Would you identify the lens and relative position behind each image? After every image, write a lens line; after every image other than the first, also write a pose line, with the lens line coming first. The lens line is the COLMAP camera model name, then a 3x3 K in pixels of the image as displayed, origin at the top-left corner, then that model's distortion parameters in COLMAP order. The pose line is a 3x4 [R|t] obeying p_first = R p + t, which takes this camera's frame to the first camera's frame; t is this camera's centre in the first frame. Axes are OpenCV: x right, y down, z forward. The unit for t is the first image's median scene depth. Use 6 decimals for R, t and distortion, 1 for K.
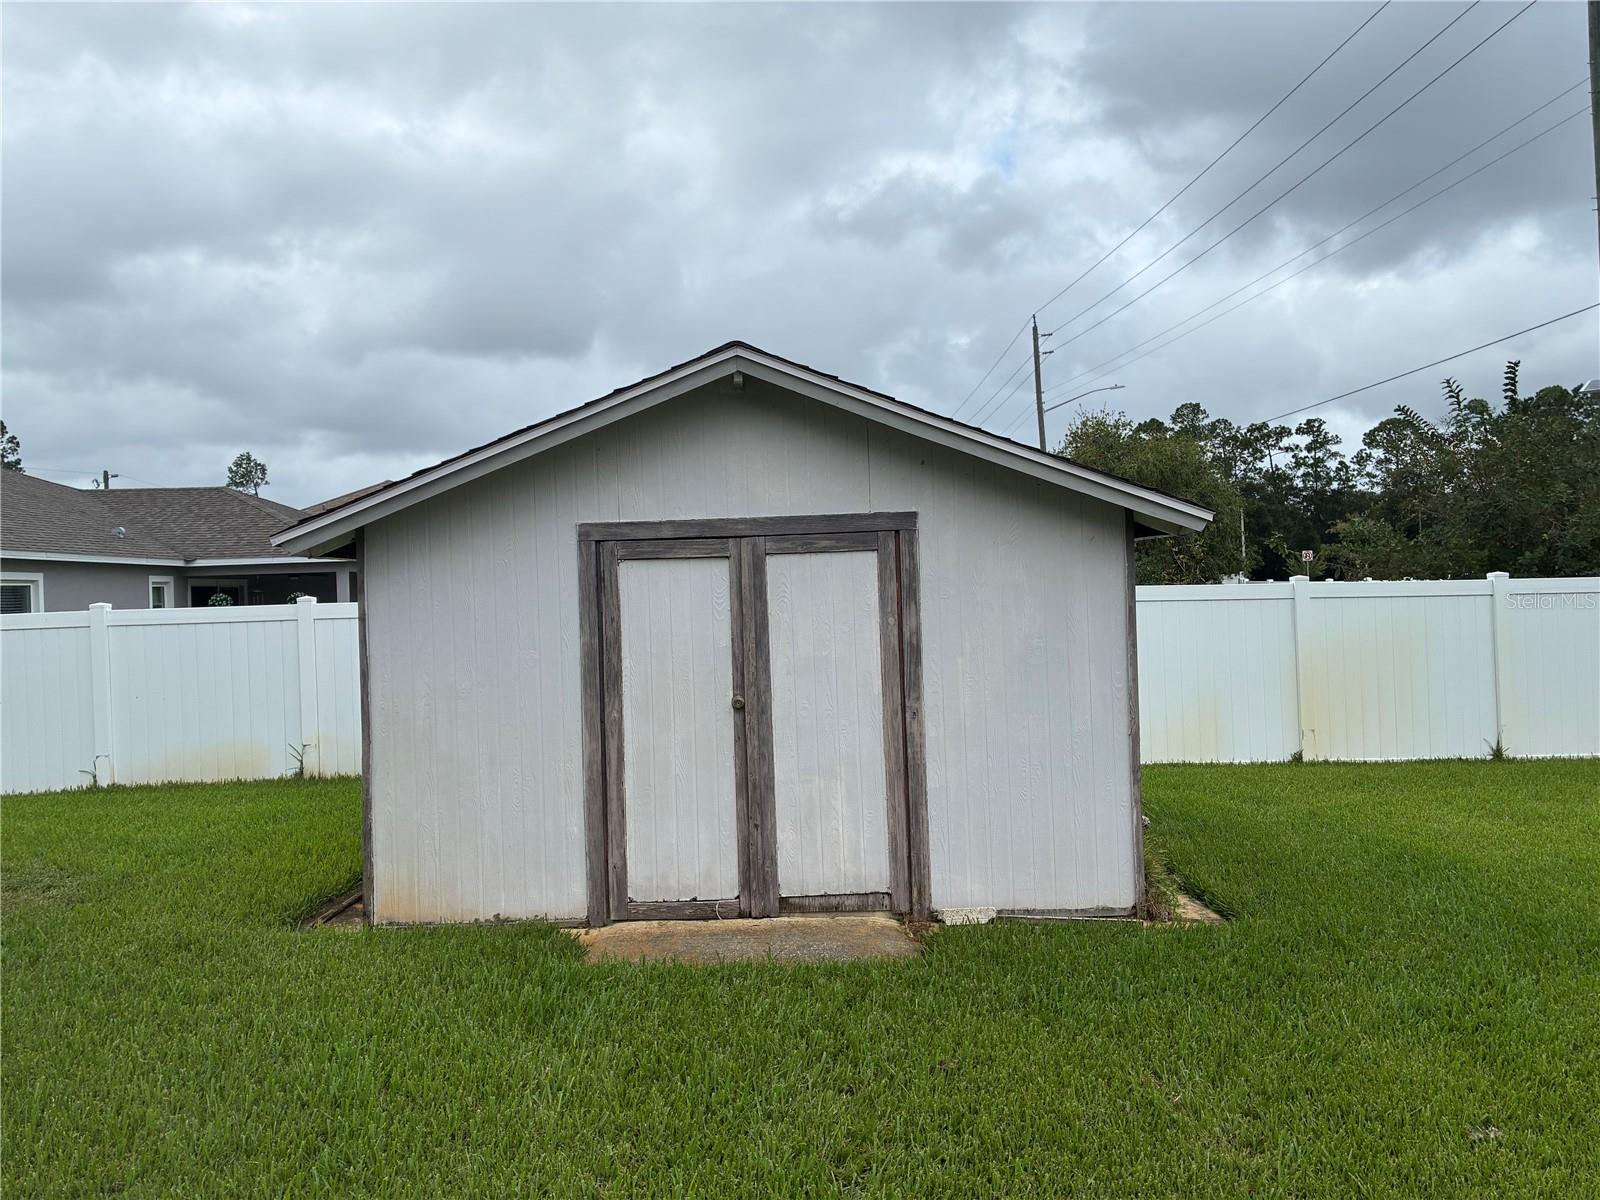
lens RADIAL K [[1213.9, 0, 800.9], [0, 1213.9, 592.0], [0, 0, 1]] dist [0.036666, -0.004598]
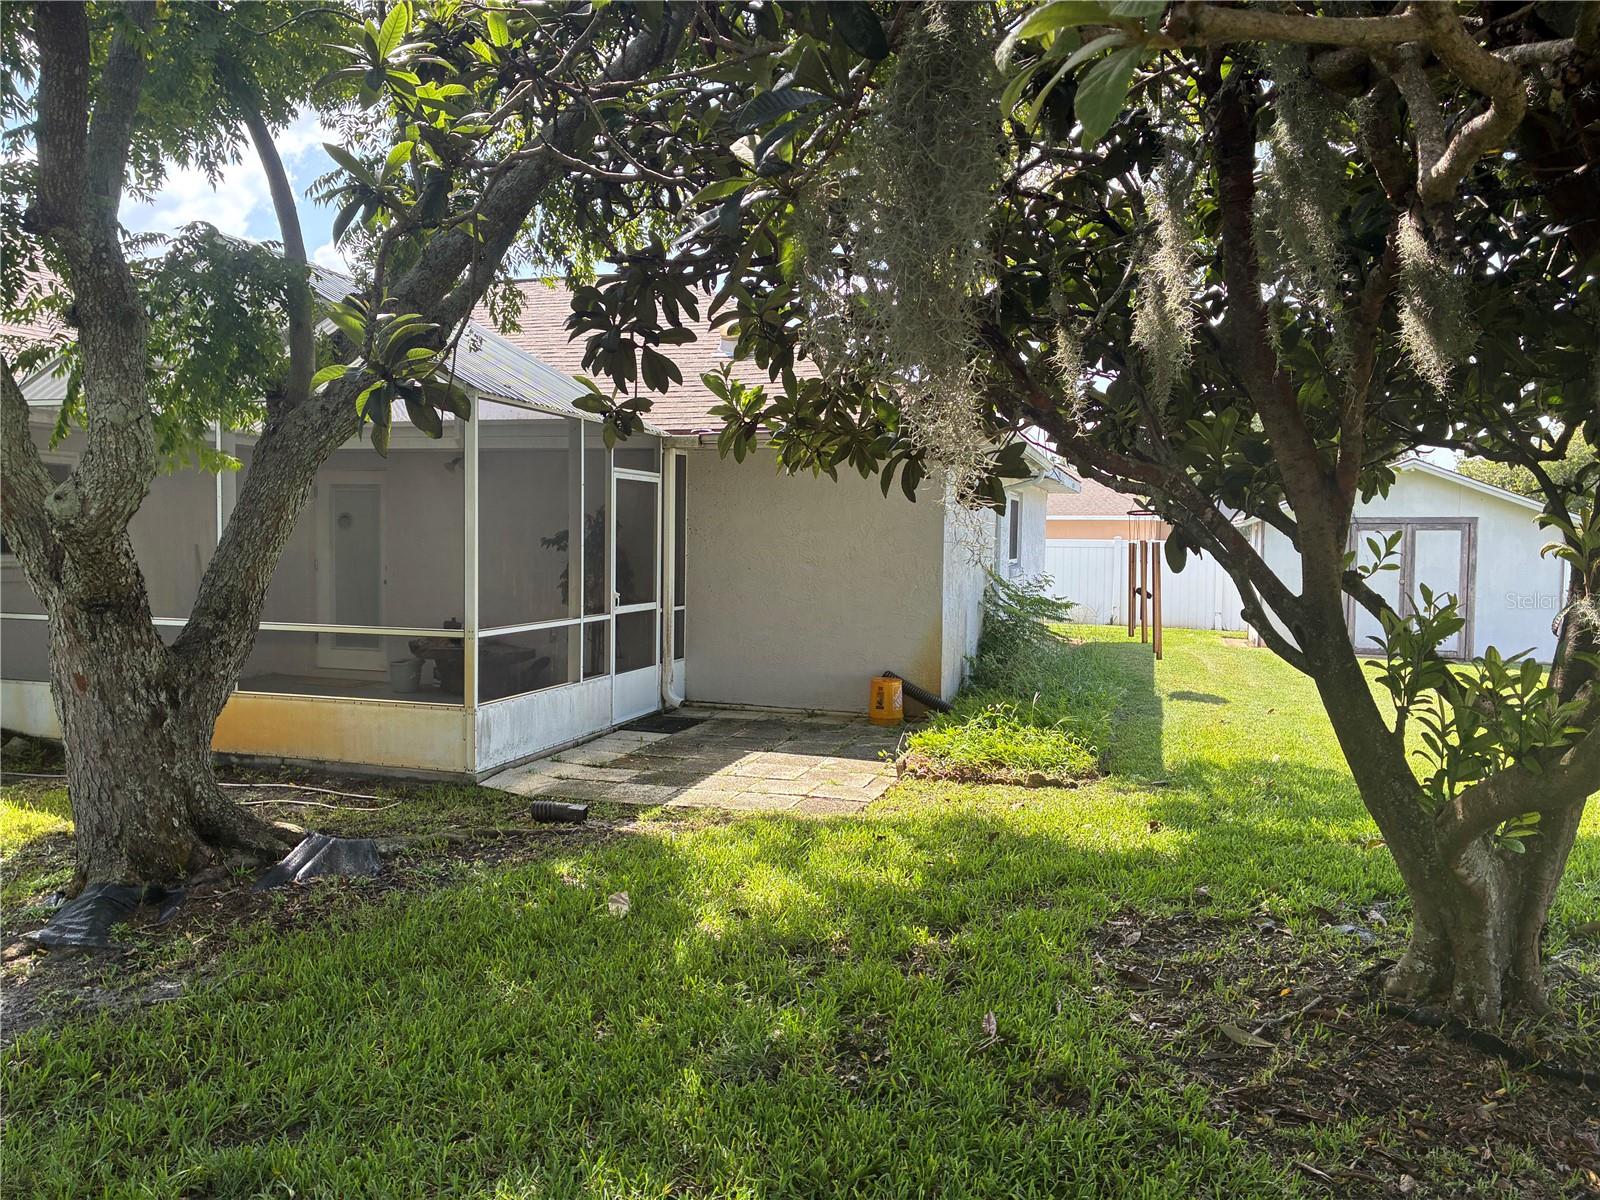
lens RADIAL K [[1213.9, 0, 802.5], [0, 1213.9, 592.3], [0, 0, 1]] dist [0.036666, -0.004598]
pose [[0.910701, 0.059474, -0.408761, -0.152504], [-0.036688, 0.997316, 0.063367, -0.014428], [0.411433, -0.042711, 0.910439, -2.167202]]
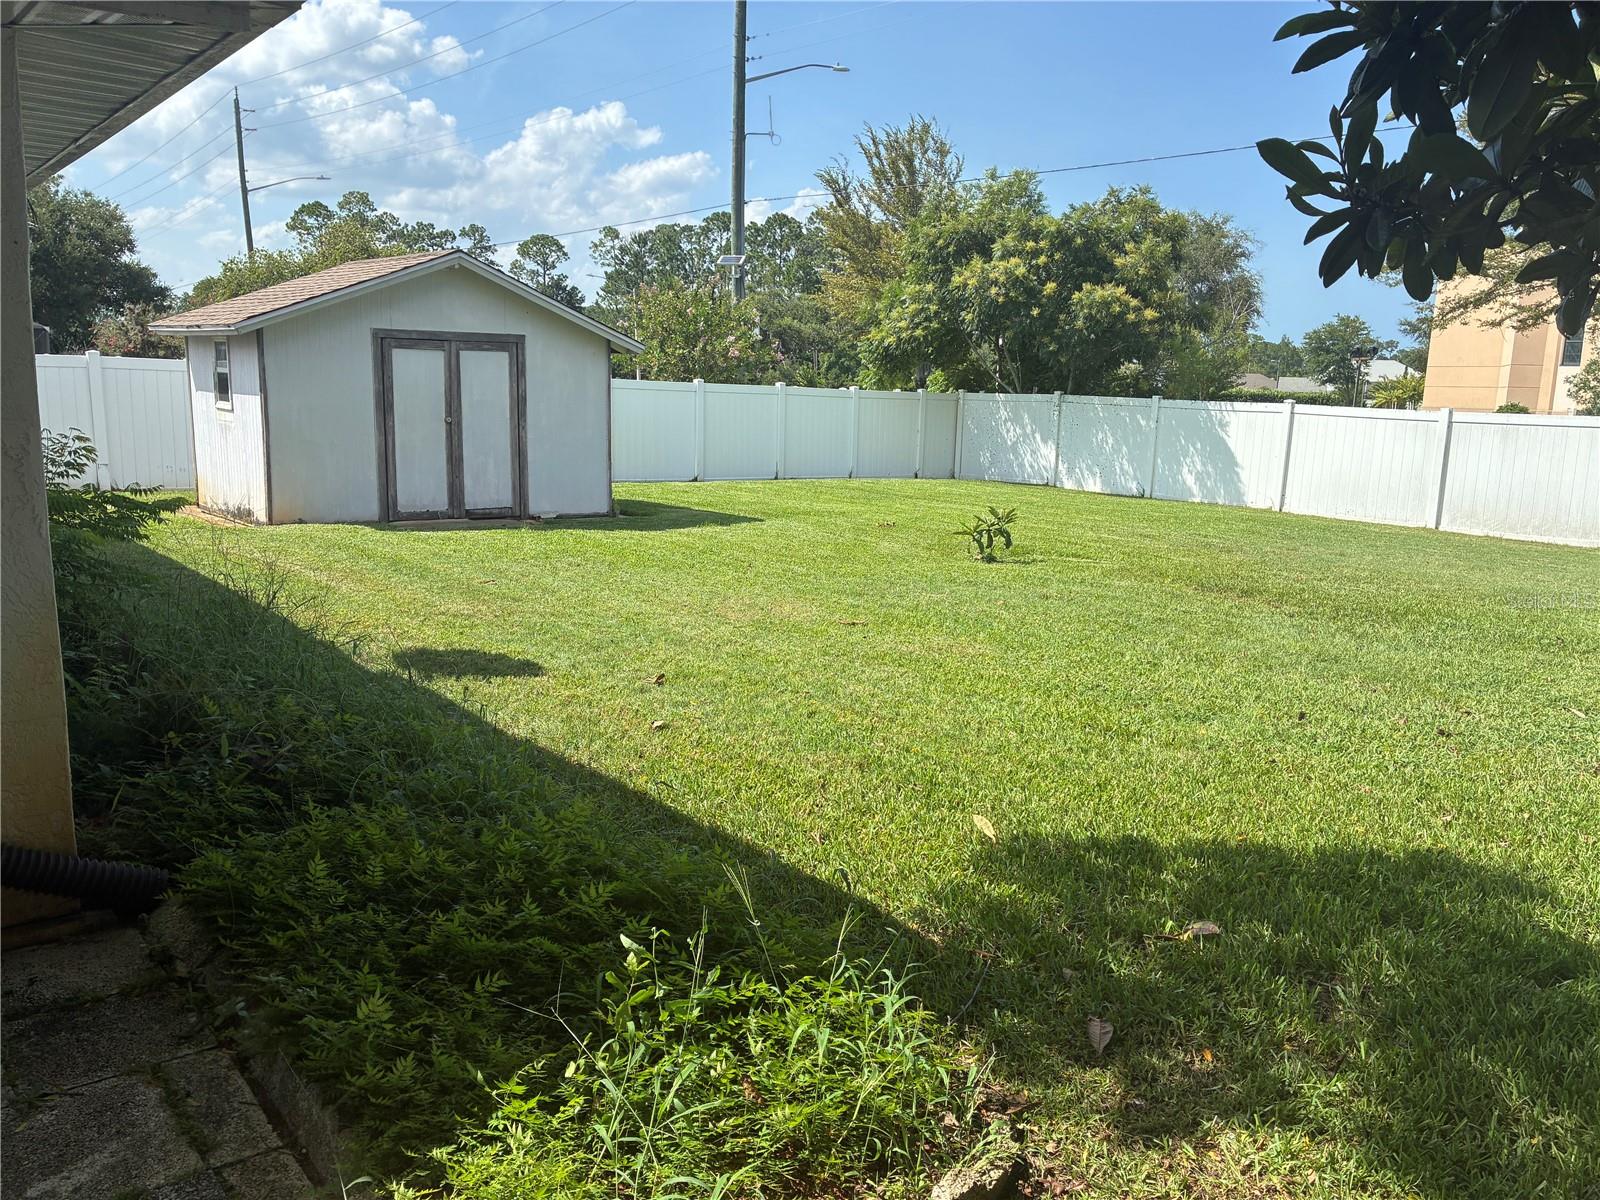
lens RADIAL K [[1213.9, 0, 796.0], [0, 1213.9, 601.4], [0, 0, 1]] dist [0.036666, -0.004598]
pose [[0.792336, -0.058666, 0.607258, -0.888708], [-0.045688, 0.986865, 0.154952, 0.046459], [-0.608372, -0.150518, 0.779248, -1.100233]]
